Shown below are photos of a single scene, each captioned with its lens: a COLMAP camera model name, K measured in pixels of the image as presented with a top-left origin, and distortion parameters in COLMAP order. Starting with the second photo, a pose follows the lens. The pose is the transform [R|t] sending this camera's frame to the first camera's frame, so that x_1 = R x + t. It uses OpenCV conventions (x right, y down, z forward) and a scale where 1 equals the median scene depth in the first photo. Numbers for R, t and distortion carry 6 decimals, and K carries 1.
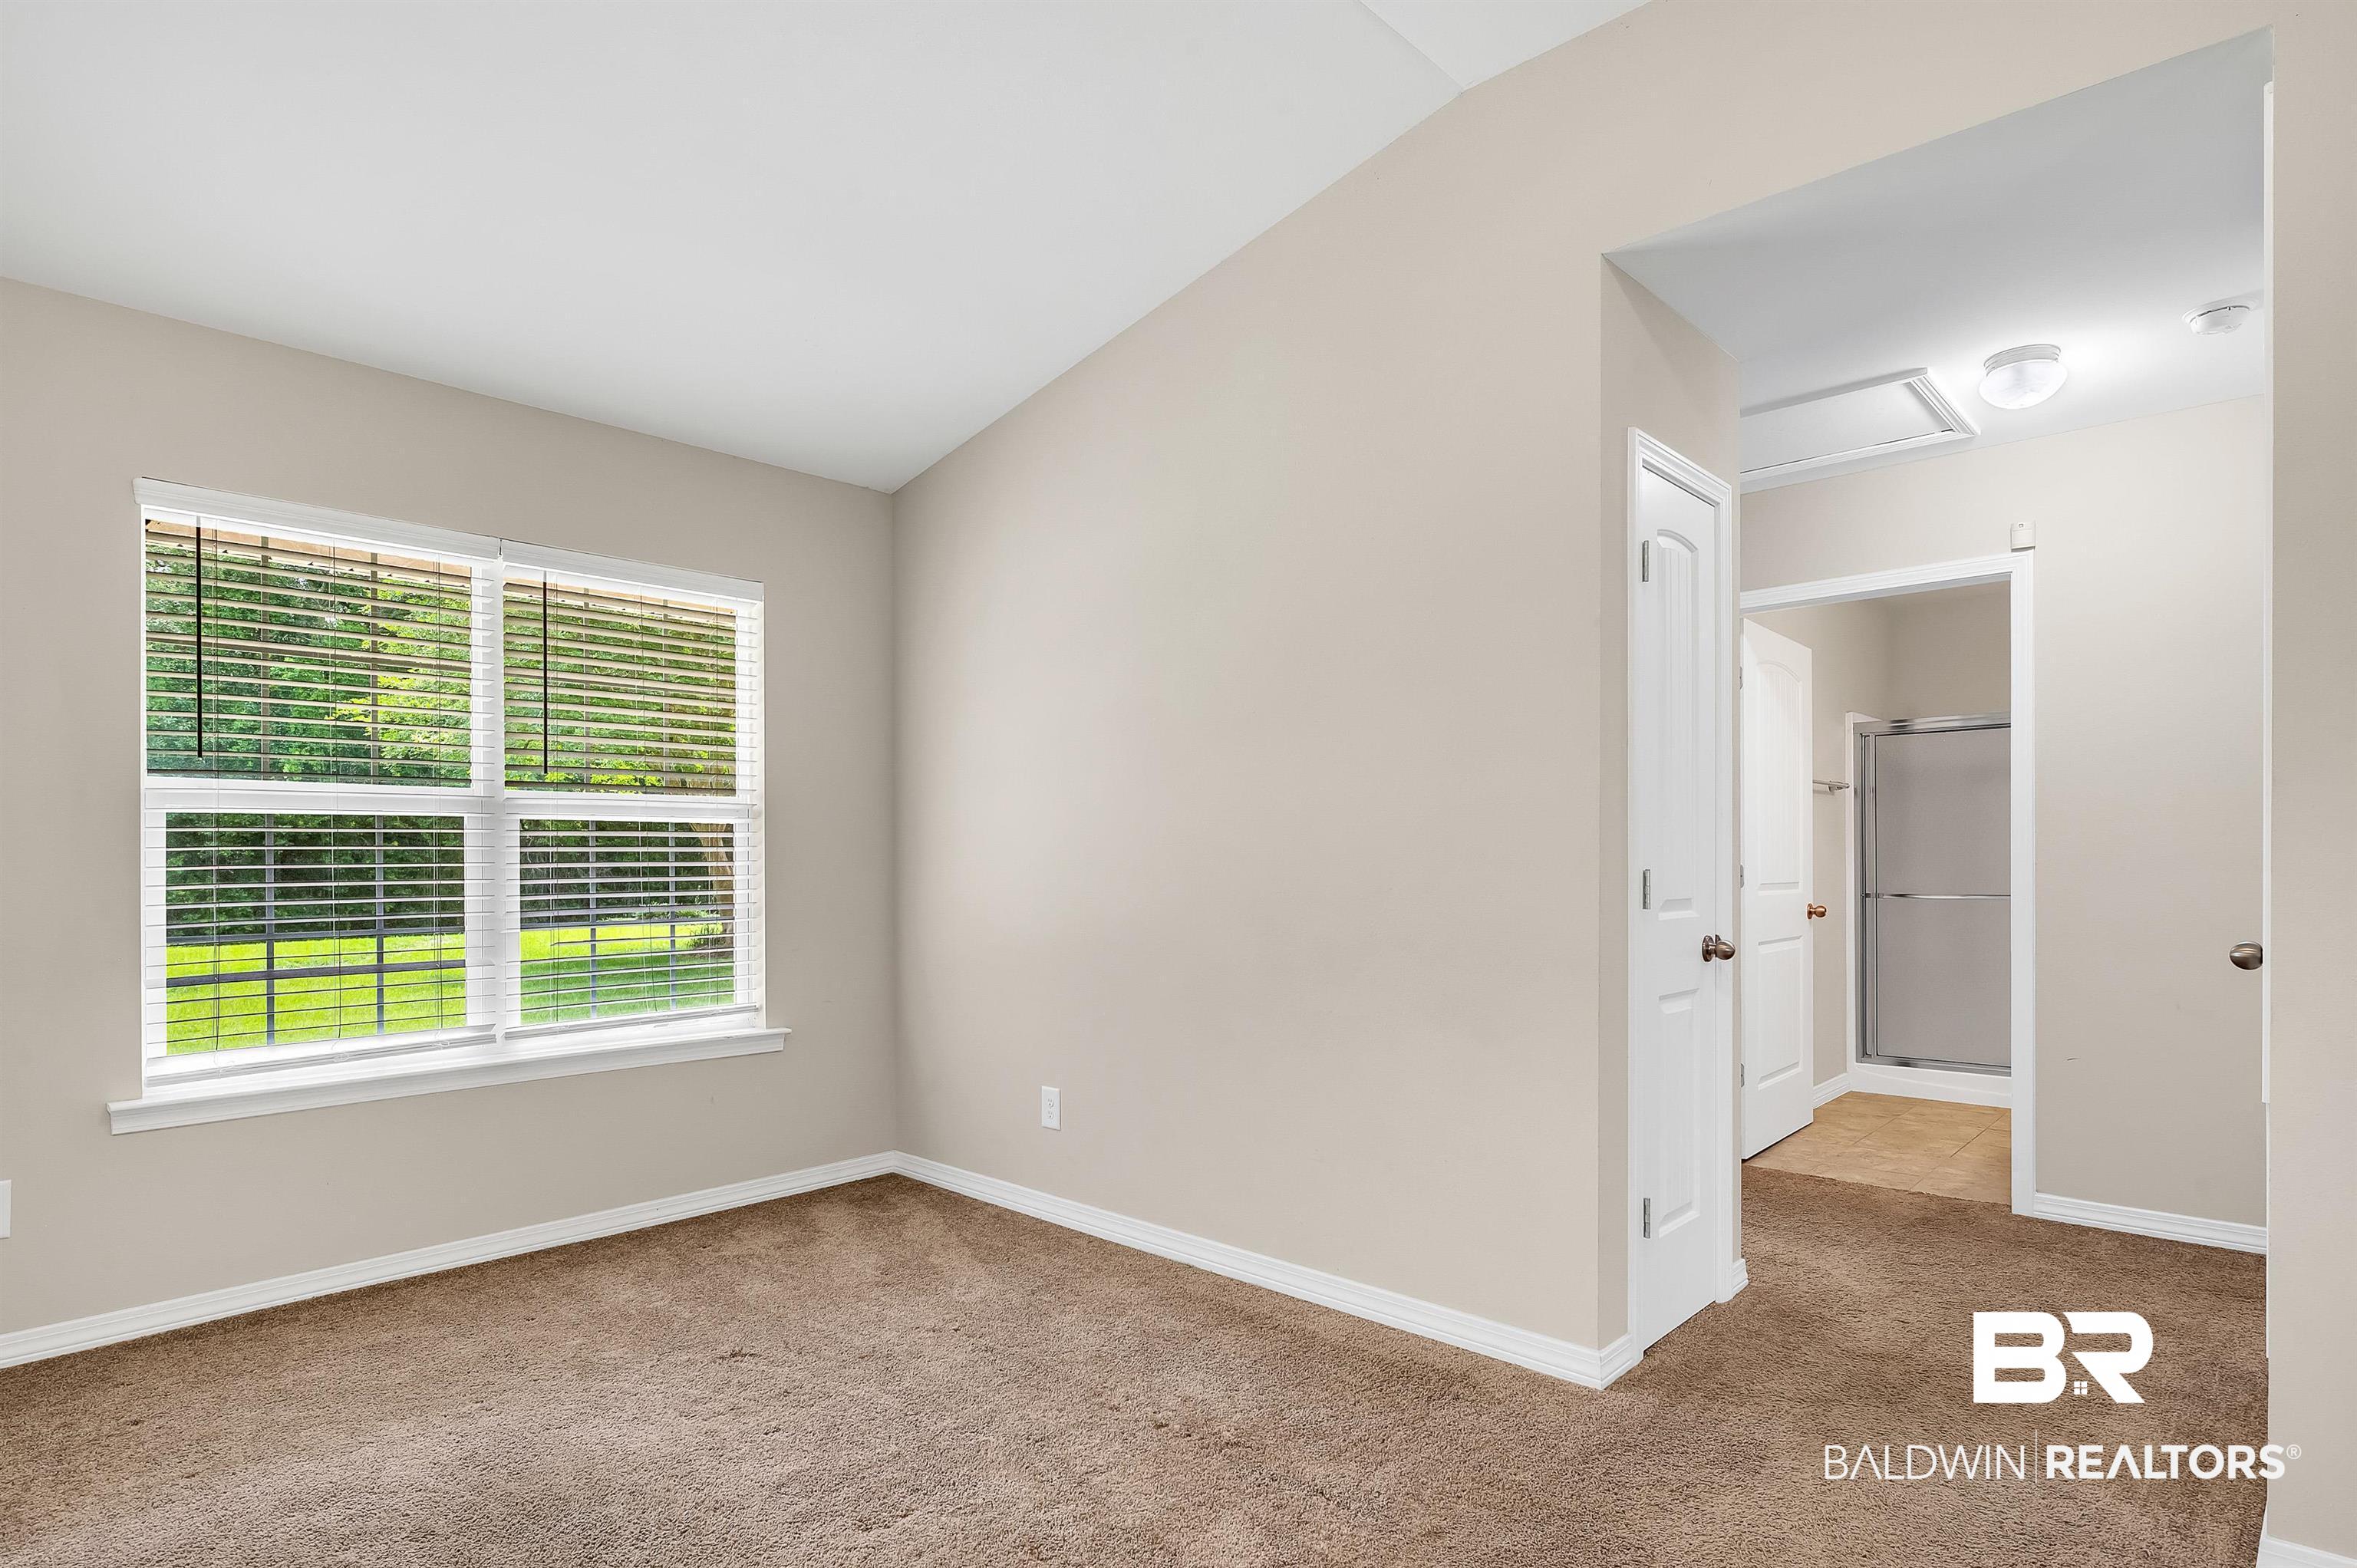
lens RADIAL K [[1286.6, 0, 1175.1], [0, 1286.6, 851.8], [0, 0, 1]] dist [0.014658, 0.000267]
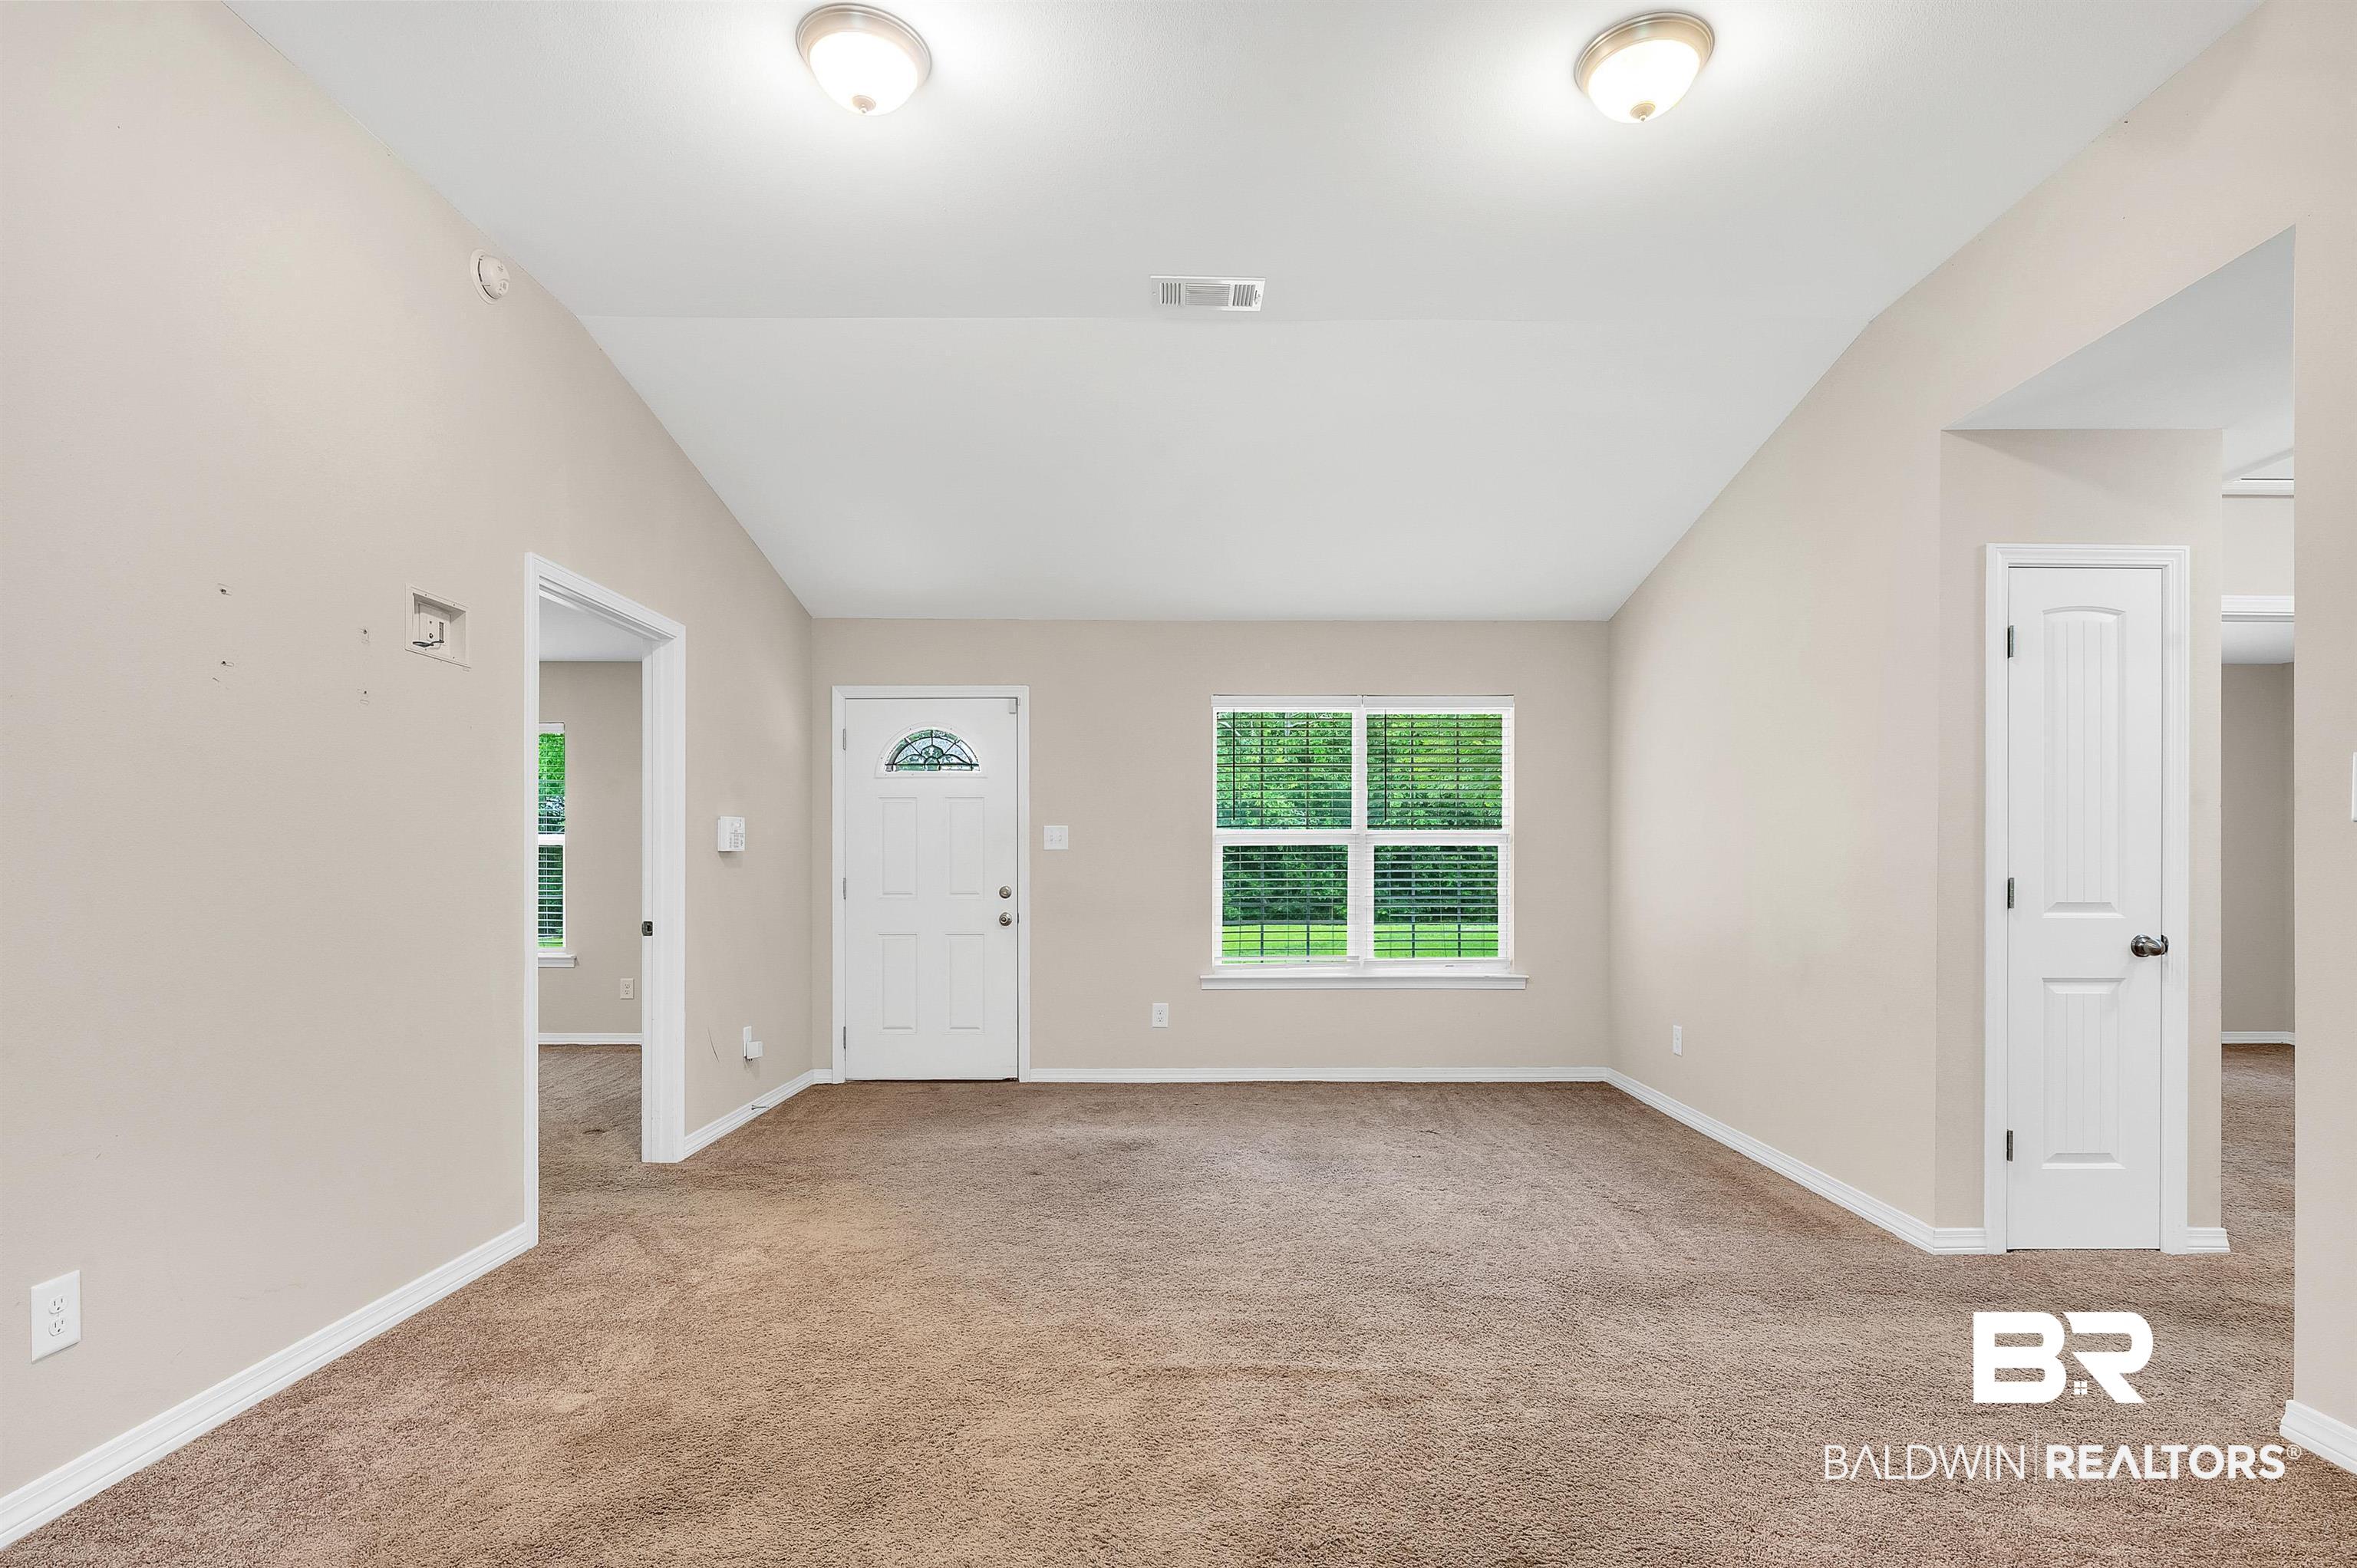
lens RADIAL K [[1113.7, 0, 1185.7], [0, 1113.7, 867.4], [0, 0, 1]] dist [0.000593, -0.000145]
pose [[0.690024, 0.003278, -0.723779, 0.486531], [-0.000036, 0.999990, 0.004495, -0.001778], [0.723786, -0.003076, 0.690017, -0.305355]]
